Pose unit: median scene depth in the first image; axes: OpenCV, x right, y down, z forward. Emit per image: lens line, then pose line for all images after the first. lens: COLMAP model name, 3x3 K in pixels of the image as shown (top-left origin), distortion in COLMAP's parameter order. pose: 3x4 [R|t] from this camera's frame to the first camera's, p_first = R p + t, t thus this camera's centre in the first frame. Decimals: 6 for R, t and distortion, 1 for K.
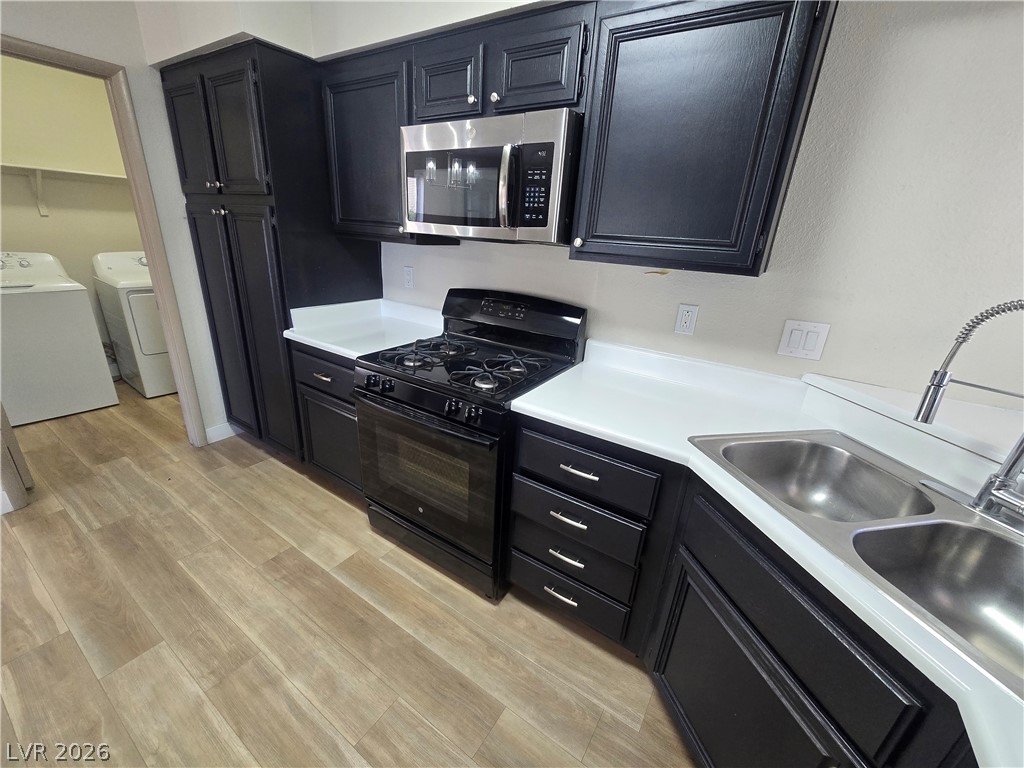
lens RADIAL K [[419.8, 0, 503.6], [0, 419.8, 387.8], [0, 0, 1]] dist [0.000708, 0.000035]
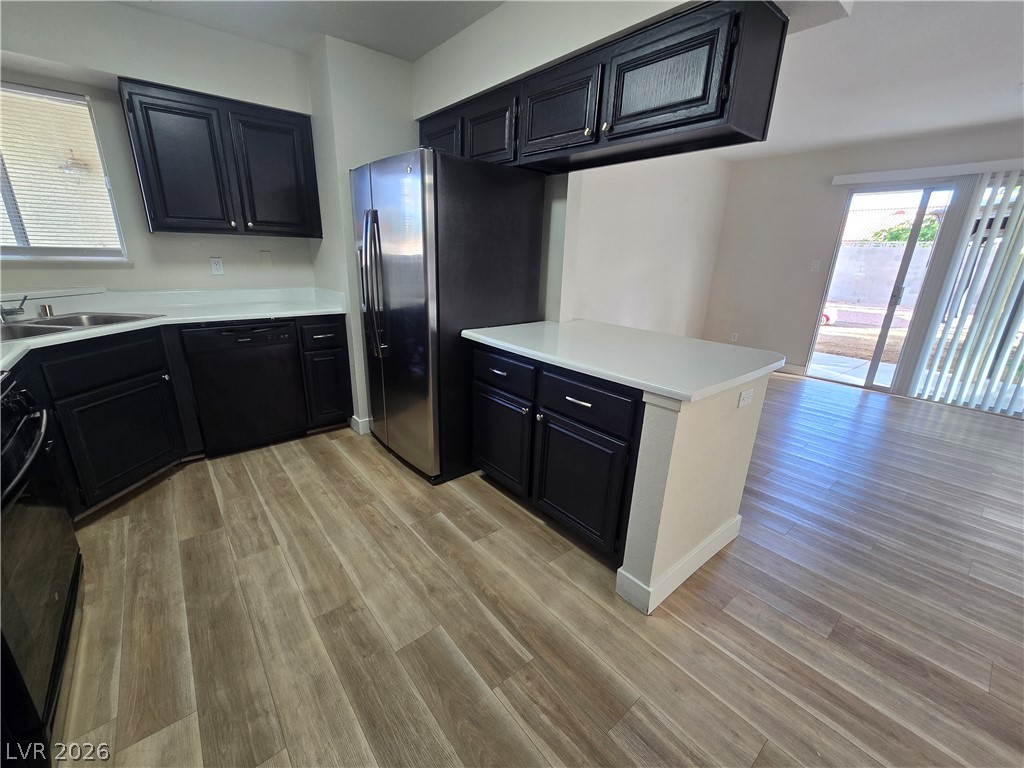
lens RADIAL K [[419.8, 0, 504.2], [0, 419.8, 388.9], [0, 0, 1]] dist [0.000708, 0.000035]
pose [[-0.953365, -0.166663, 0.251632, -0.994070], [0.028268, 0.780745, 0.624210, -0.374848], [-0.300493, 0.602213, -0.739624, 1.068462]]
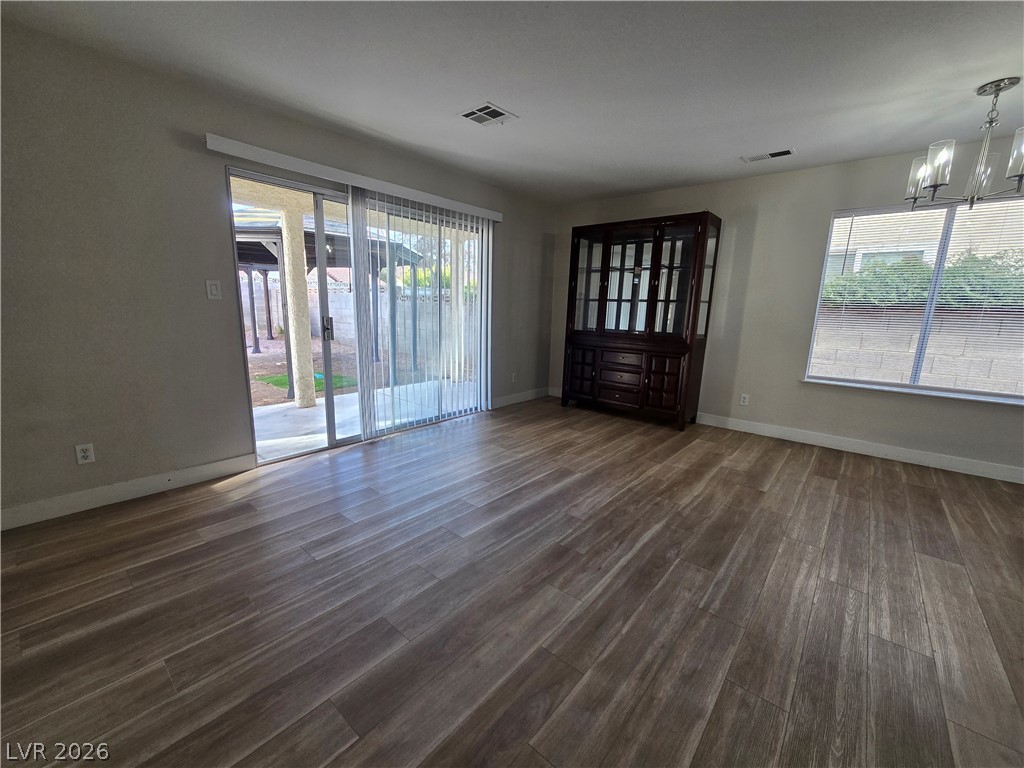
lens RADIAL K [[419.8, 0, 507.2], [0, 419.8, 387.2], [0, 0, 1]] dist [0.000708, 0.000035]
pose [[-0.115967, 0.128110, -0.984957, -0.660193], [-0.380851, 0.910117, 0.163216, 0.385593], [0.917335, 0.394049, -0.056753, -0.717596]]
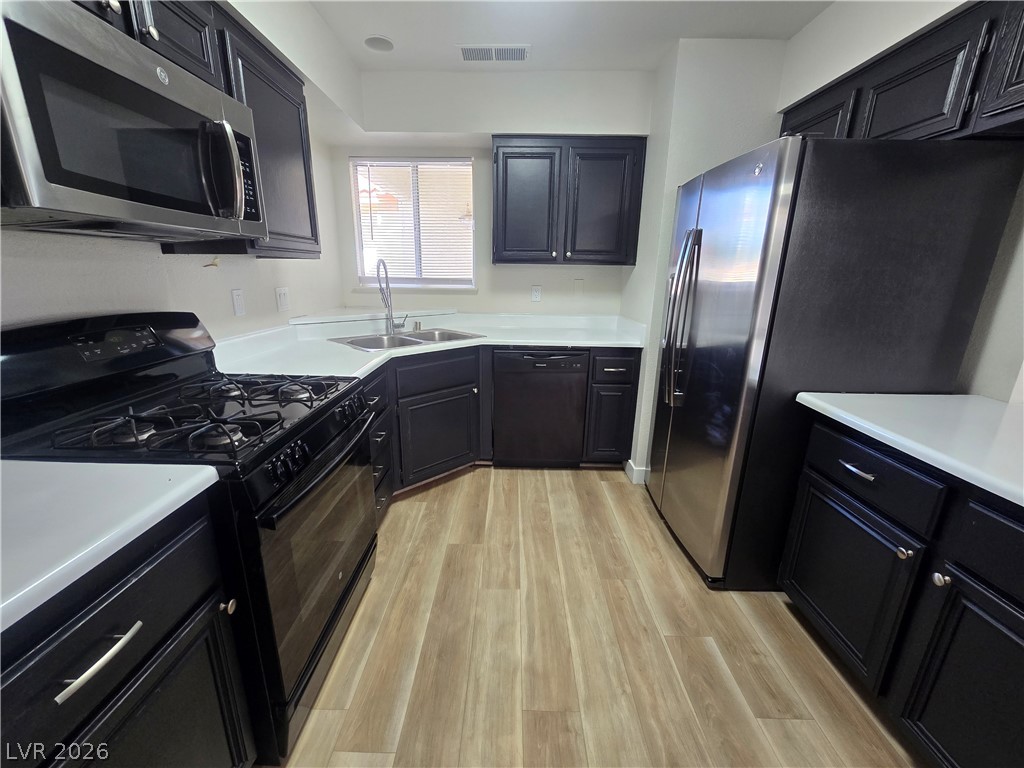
lens RADIAL K [[419.8, 0, 504.7], [0, 419.8, 389.5], [0, 0, 1]] dist [0.000708, 0.000035]
pose [[-0.540973, -0.287062, 0.790534, -0.881094], [0.256060, 0.839109, 0.479926, -0.303084], [-0.801113, 0.462051, -0.380431, 0.877613]]
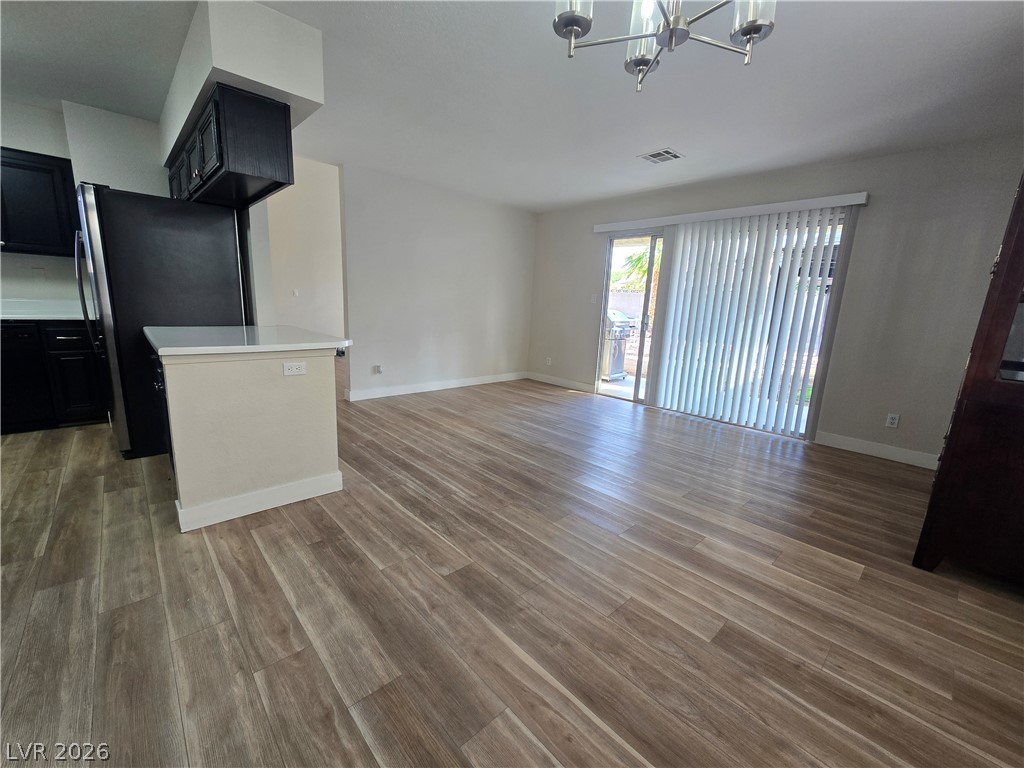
lens RADIAL K [[419.8, 0, 505.6], [0, 419.8, 388.4], [0, 0, 1]] dist [0.000708, 0.000035]
pose [[-0.966411, -0.145584, 0.211792, -2.169509], [-0.009010, 0.842768, 0.538201, -0.381800], [-0.256845, 0.518215, -0.815772, 1.104945]]
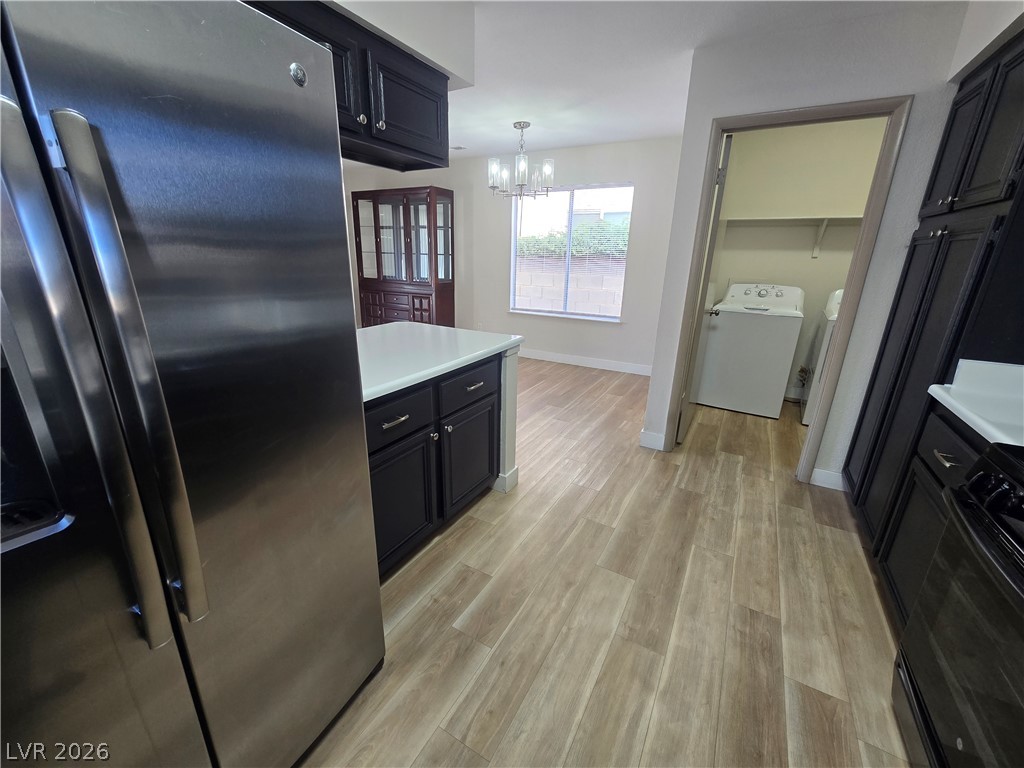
lens RADIAL K [[419.8, 0, 504.7], [0, 419.8, 387.9], [0, 0, 1]] dist [0.000708, 0.000035]
pose [[0.066728, 0.255883, -0.964402, 0.158790], [-0.365999, 0.905458, 0.214920, -0.017997], [0.928220, 0.338629, 0.154072, 0.234409]]
